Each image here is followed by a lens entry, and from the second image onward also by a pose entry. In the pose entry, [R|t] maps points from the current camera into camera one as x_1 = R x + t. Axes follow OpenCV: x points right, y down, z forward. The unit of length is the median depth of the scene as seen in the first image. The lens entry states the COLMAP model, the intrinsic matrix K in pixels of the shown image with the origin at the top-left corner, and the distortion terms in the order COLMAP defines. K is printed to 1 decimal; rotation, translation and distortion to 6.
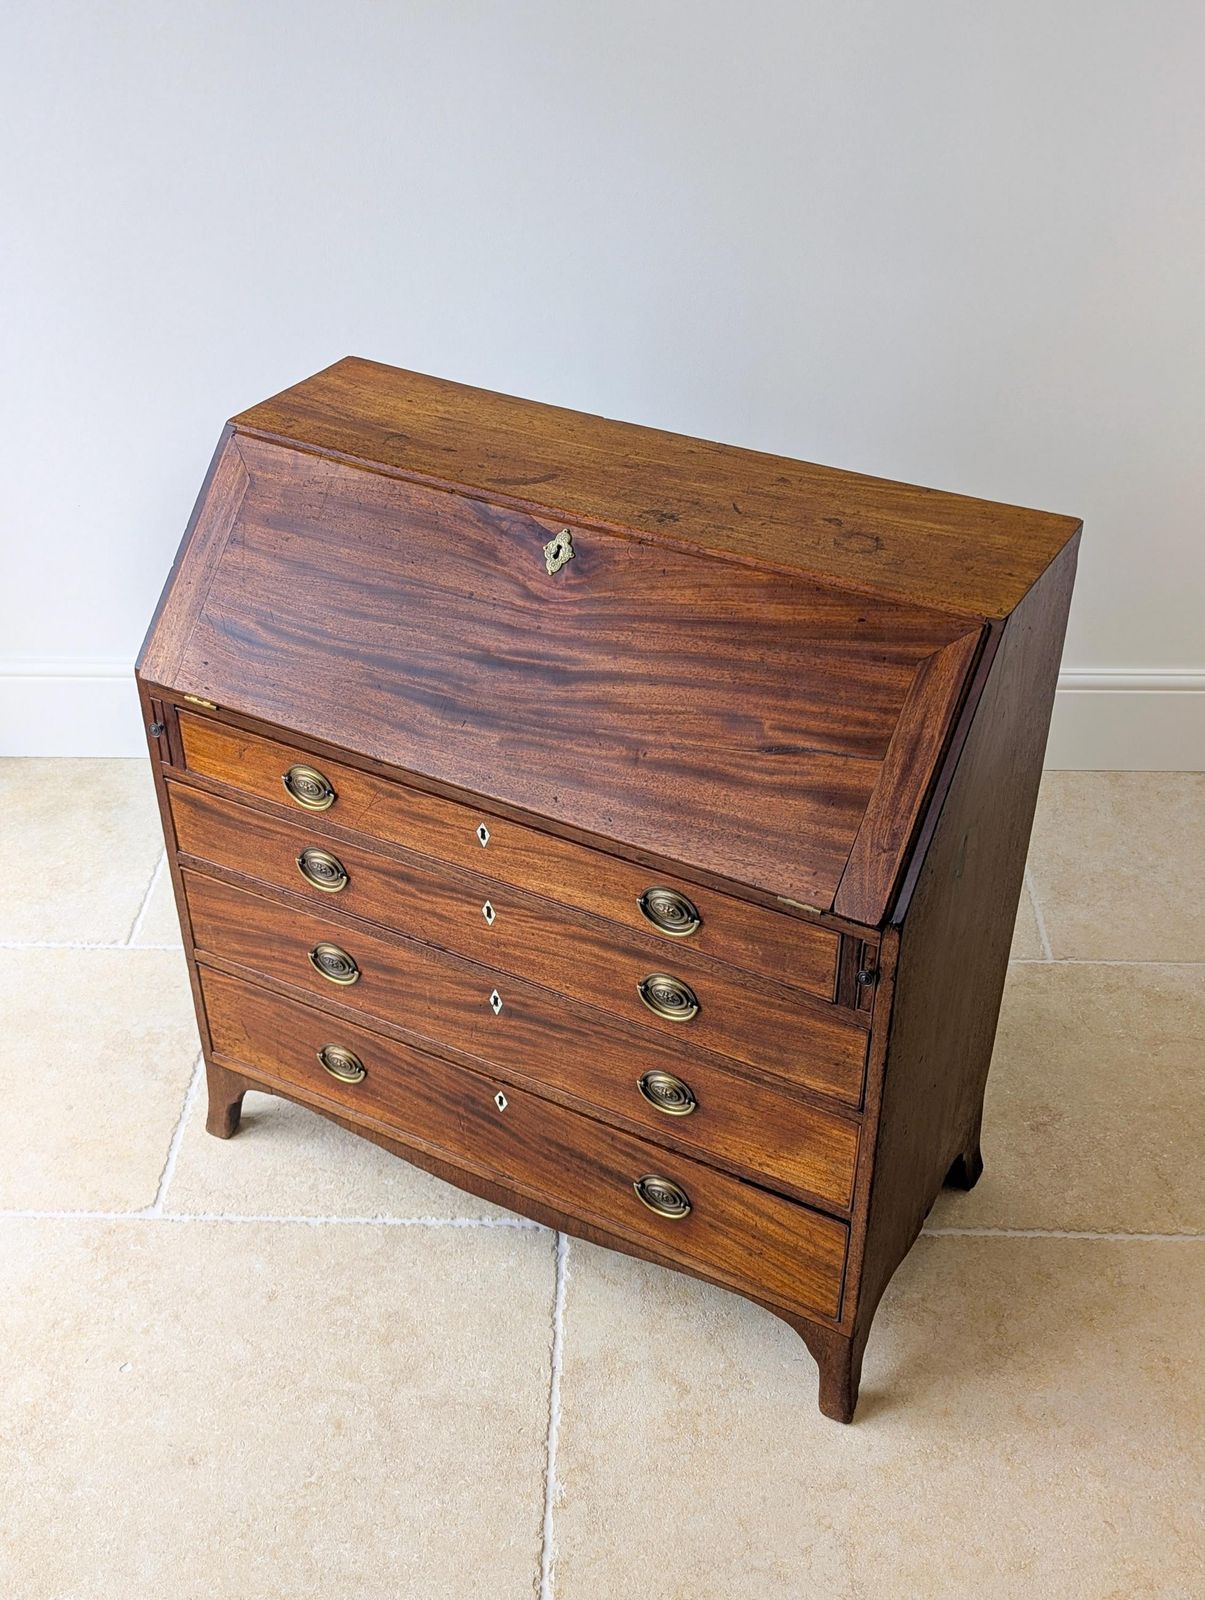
lens RADIAL K [[1802.2, 0, 588.9], [0, 1802.2, 839.7], [0, 0, 1]] dist [0.134704, -0.349355]
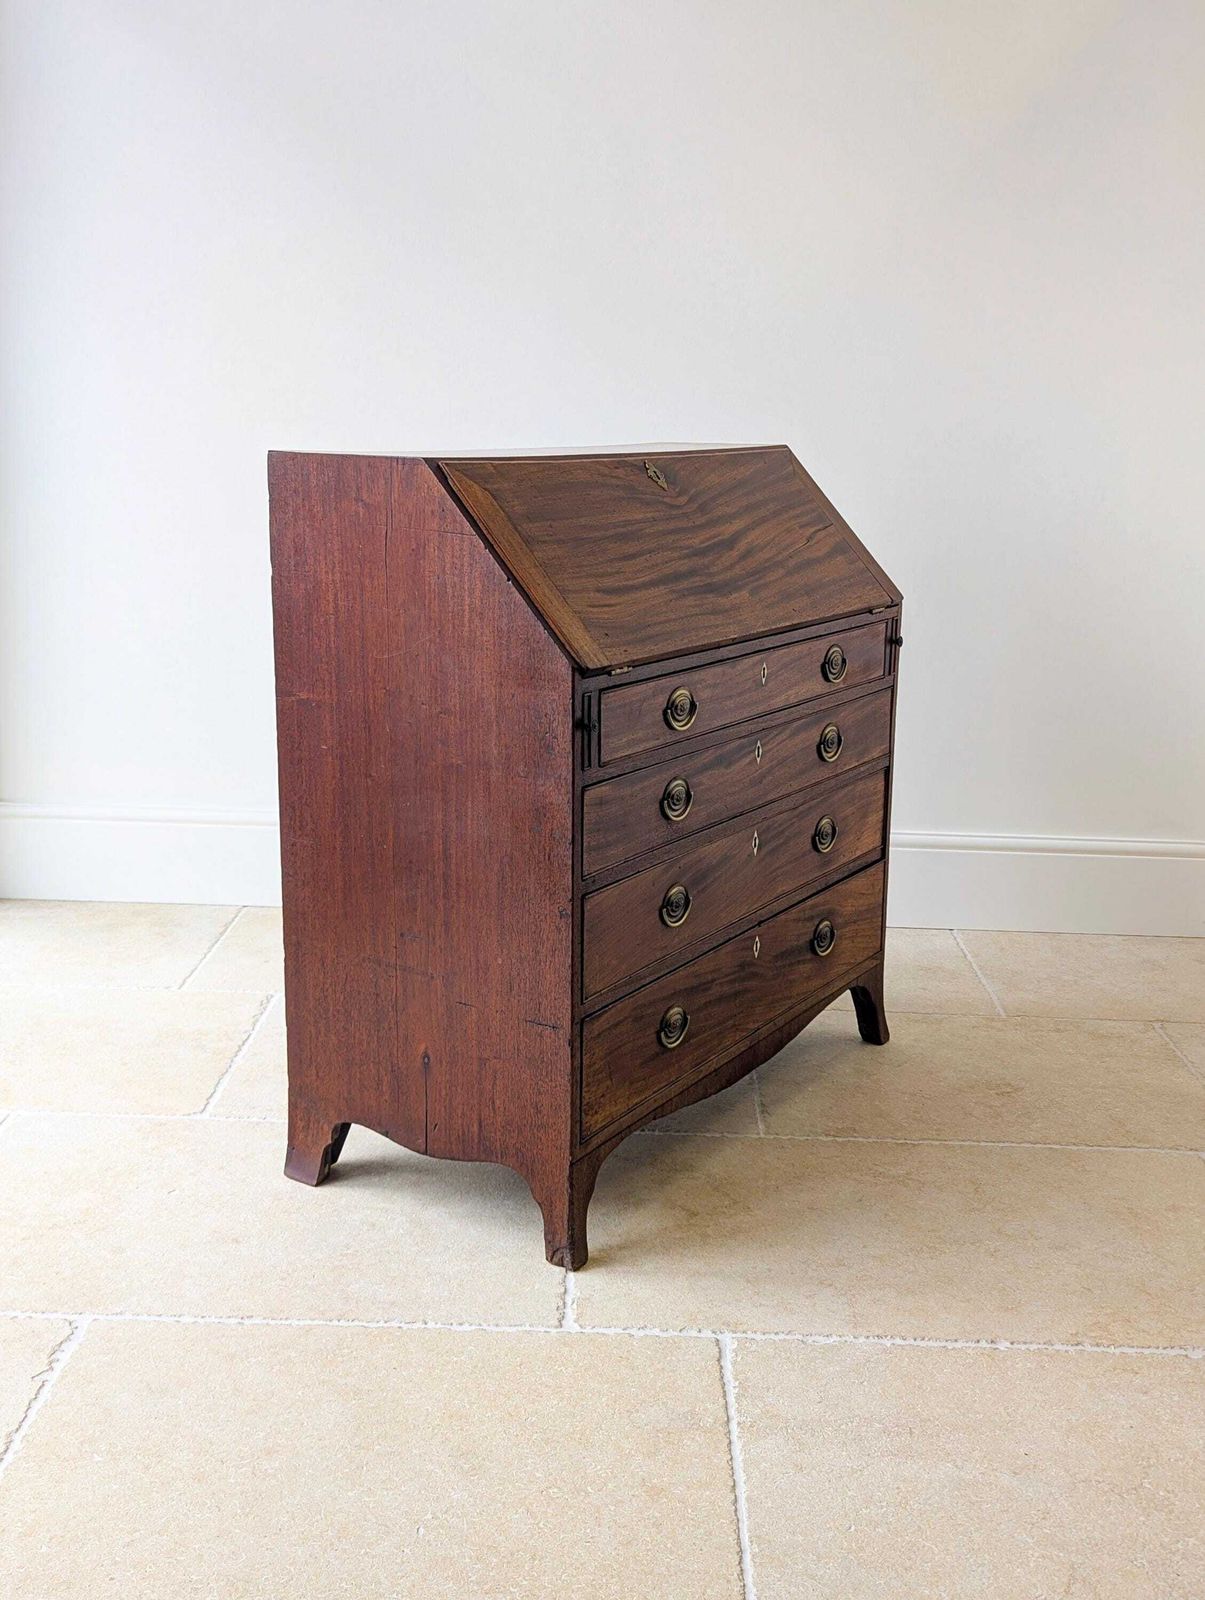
lens RADIAL K [[1769.7, 0, 631.8], [0, 1769.7, 795.4], [0, 0, 1]] dist [0.167290, -0.463247]
pose [[0.026465, -0.222310, 0.974617, -1.195868], [0.574672, 0.801136, 0.167134, -0.180773], [-0.817956, 0.555662, 0.148958, 0.866329]]
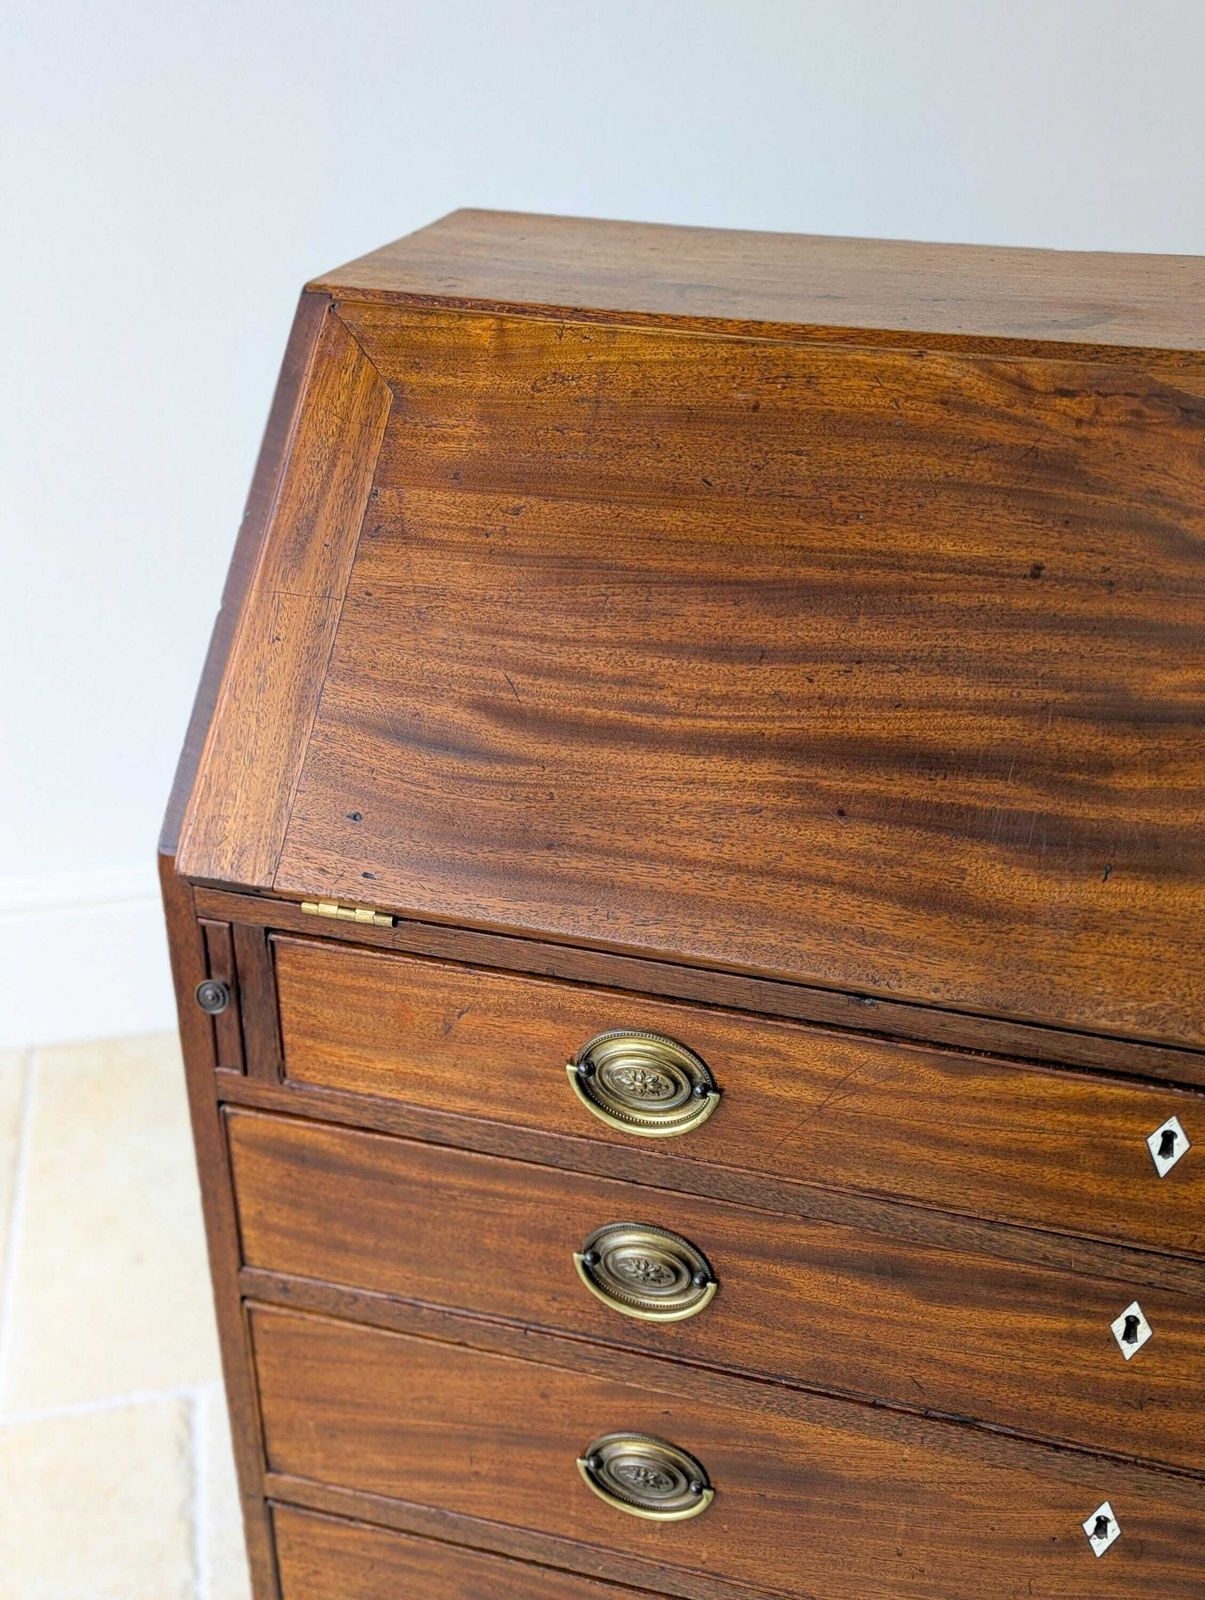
lens RADIAL K [[1767.7, 0, 598.5], [0, 1767.7, 801.3], [0, 0, 1]] dist [0.109242, -0.214038]
pose [[0.970107, -0.106346, 0.218137, -0.239075], [0.134801, 0.983582, -0.119978, -0.043770], [-0.201797, 0.145797, 0.968515, 0.583285]]
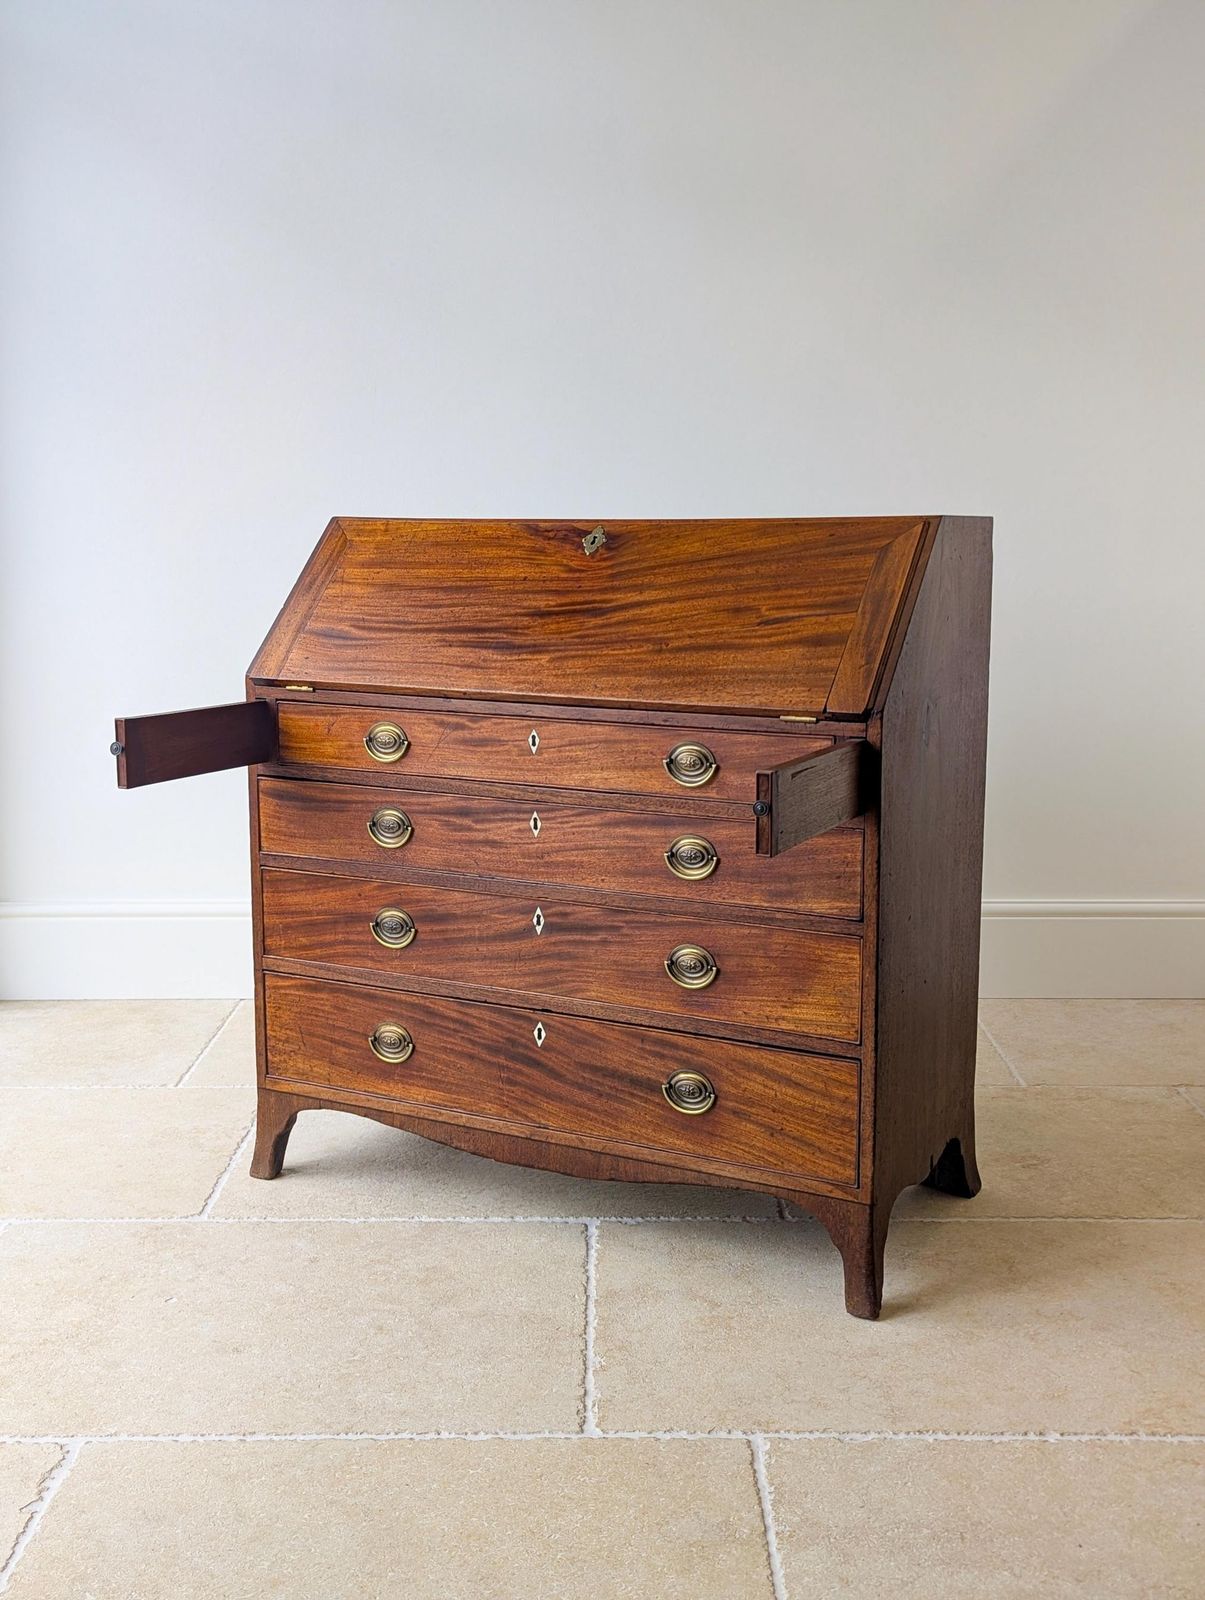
lens RADIAL K [[1741.2, 0, 607.6], [0, 1741.2, 783.8], [0, 0, 1]] dist [0.164308, -0.423358]
pose [[0.999449, 0.001801, 0.033137, -0.044124], [0.013789, 0.885711, -0.464033, 0.523673], [-0.030185, 0.464234, 0.885198, -0.023888]]
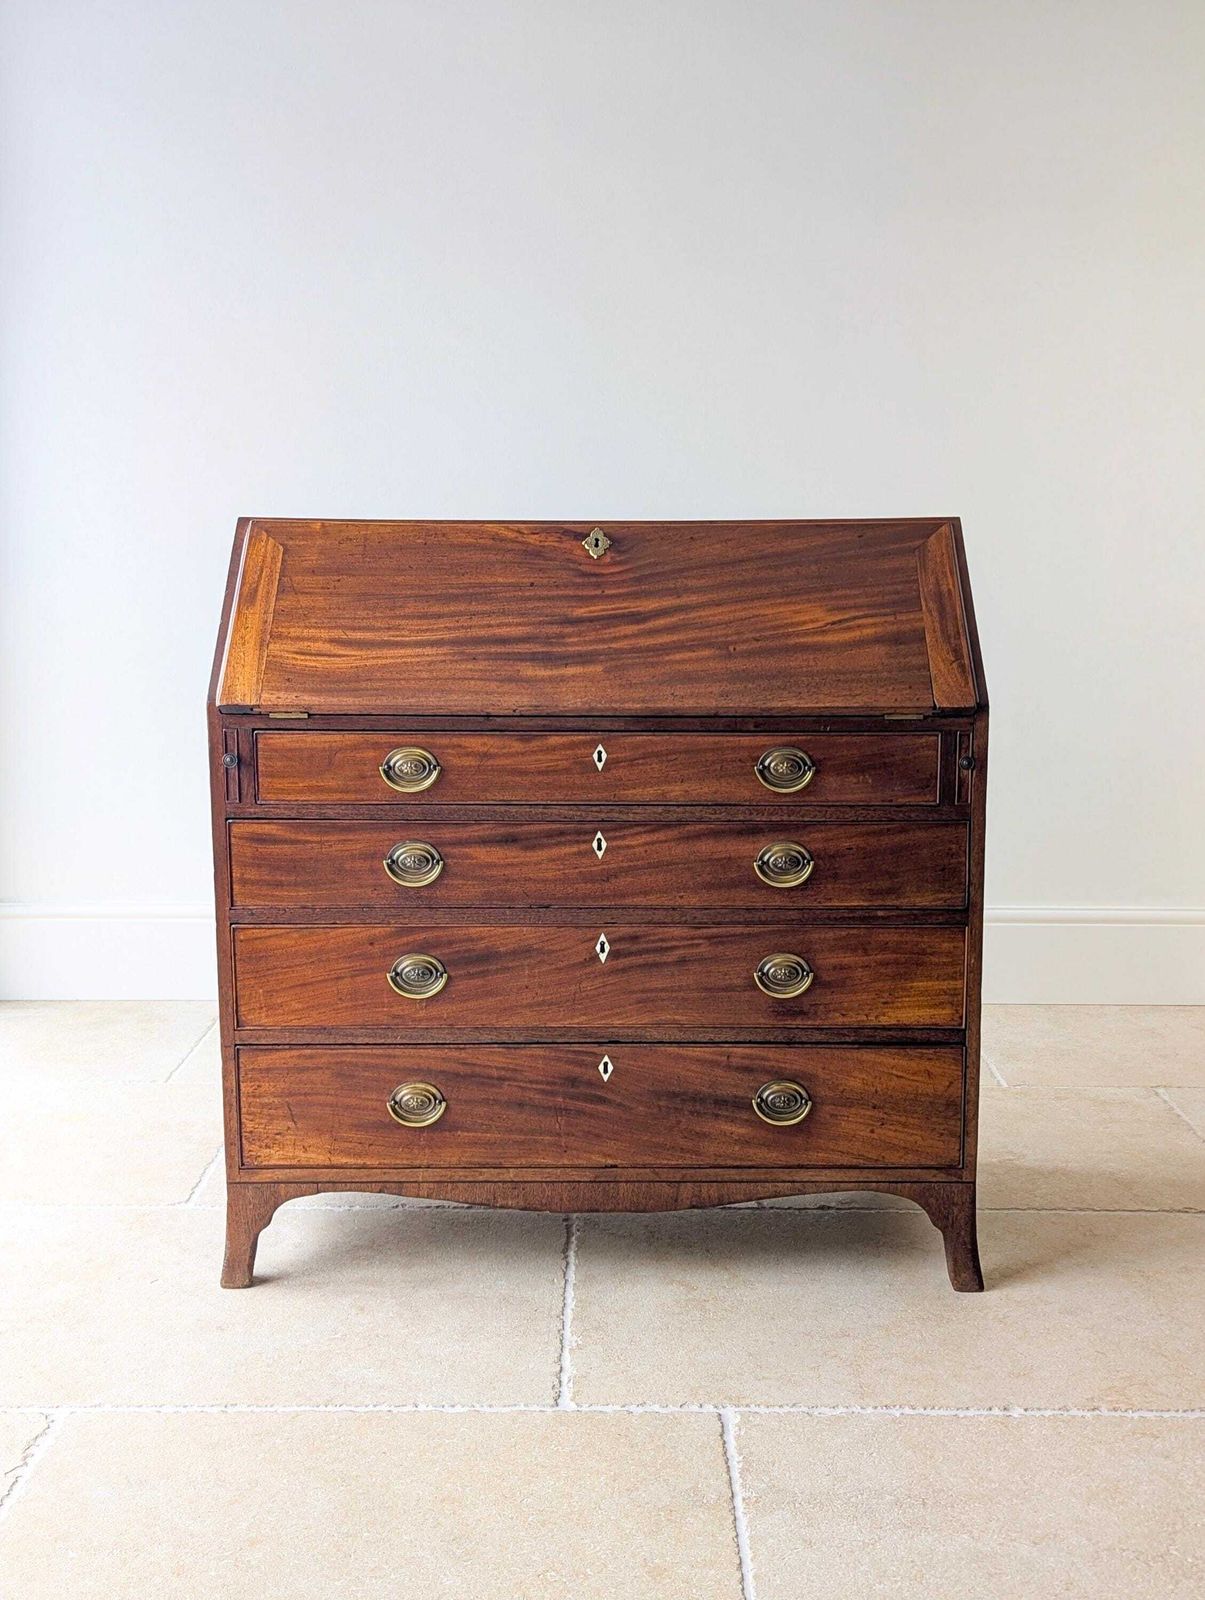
lens RADIAL K [[1769.7, 0, 631.8], [0, 1769.7, 795.4], [0, 0, 1]] dist [0.167290, -0.463247]
pose [[0.866281, -0.068655, 0.494818, -0.550024], [0.291191, 0.874232, -0.388492, 0.423341], [-0.405914, 0.480629, 0.777322, 0.124237]]
